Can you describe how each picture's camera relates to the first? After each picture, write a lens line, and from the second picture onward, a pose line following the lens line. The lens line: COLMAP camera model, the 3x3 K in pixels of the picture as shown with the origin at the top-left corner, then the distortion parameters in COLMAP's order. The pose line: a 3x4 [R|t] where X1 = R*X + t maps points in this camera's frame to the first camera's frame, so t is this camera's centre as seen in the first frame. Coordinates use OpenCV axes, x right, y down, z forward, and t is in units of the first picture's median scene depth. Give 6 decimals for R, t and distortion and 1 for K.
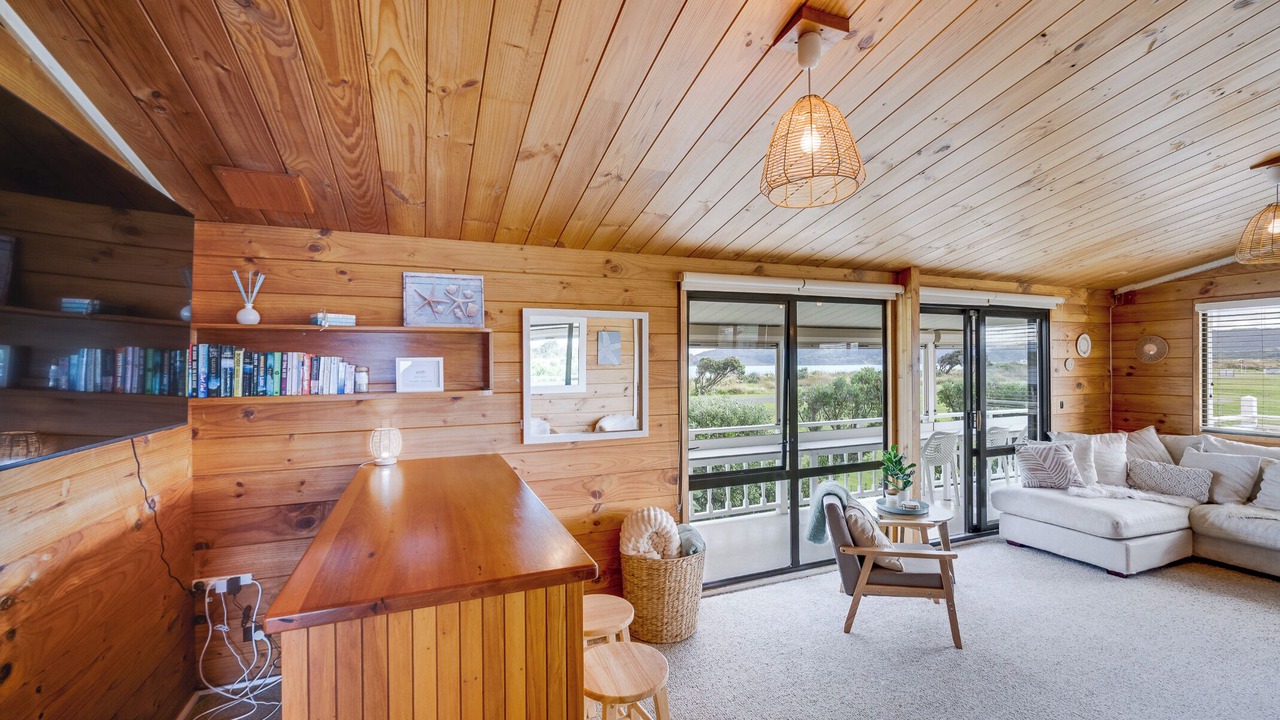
lens RADIAL K [[532.2, 0, 646.0], [0, 532.2, 366.5], [0, 0, 1]] dist [0.001050, 0.000145]
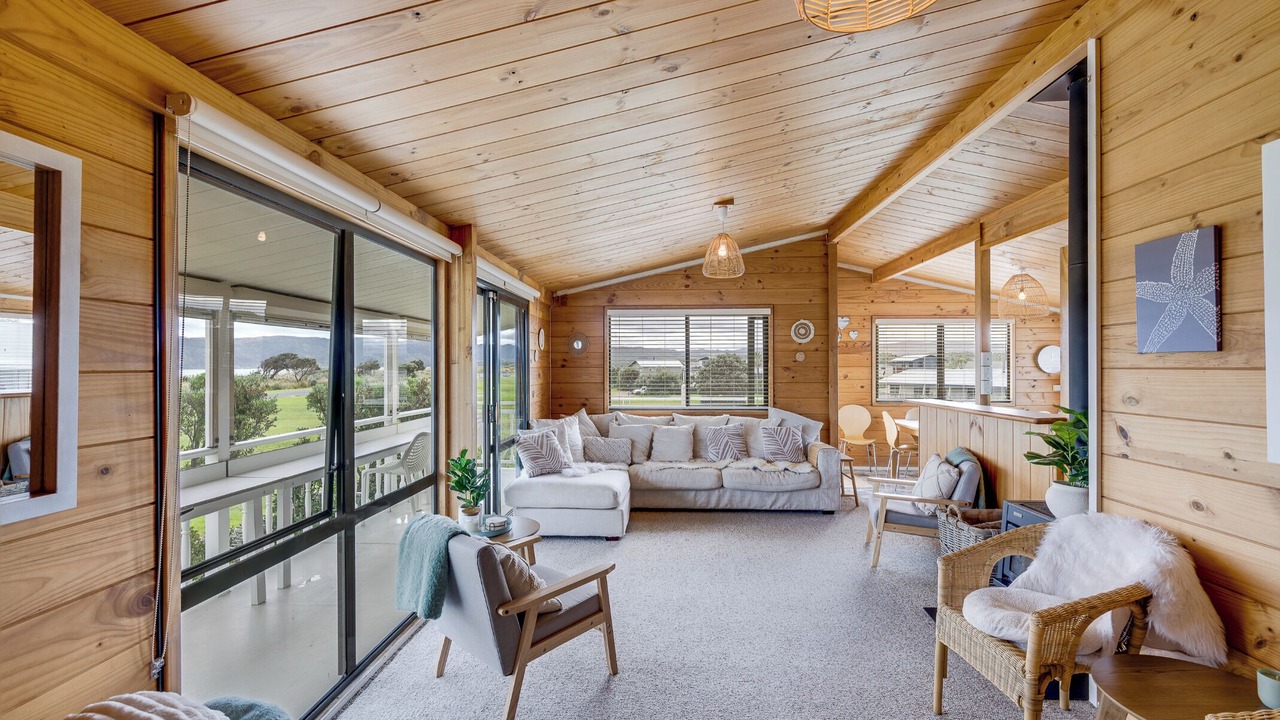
lens RADIAL K [[551.8, 0, 644.6], [0, 551.8, 365.1], [0, 0, 1]] dist [-0.002280, 0.000007]
pose [[0.435073, 0.009391, 0.900346, -0.136263], [0.001225, 0.999939, -0.011021, 0.034793], [-0.900394, 0.005898, 0.435035, 0.420090]]
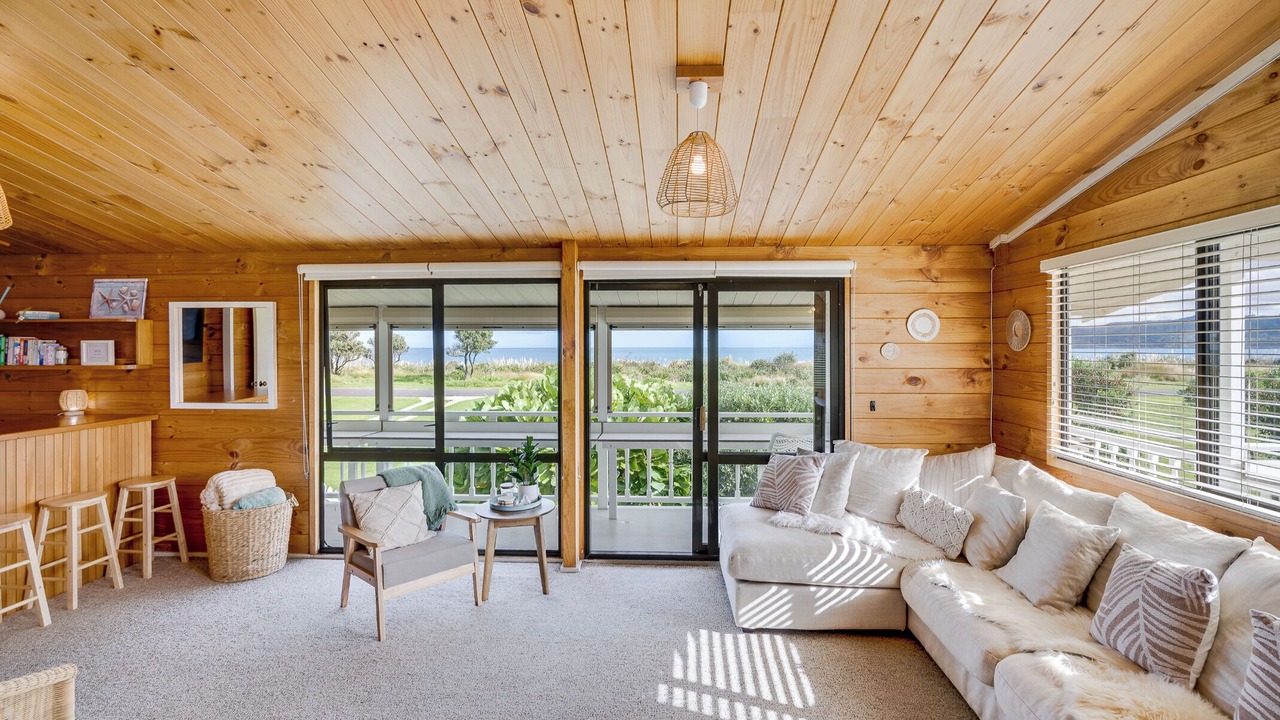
lens RADIAL K [[572.2, 0, 660.5], [0, 572.2, 348.4], [0, 0, 1]] dist [-0.001073, 0.000163]
pose [[0.903278, 0.009891, -0.428943, 1.099457], [-0.008512, 0.999951, 0.005134, -0.011752], [0.428972, -0.000986, 0.903317, 0.201873]]
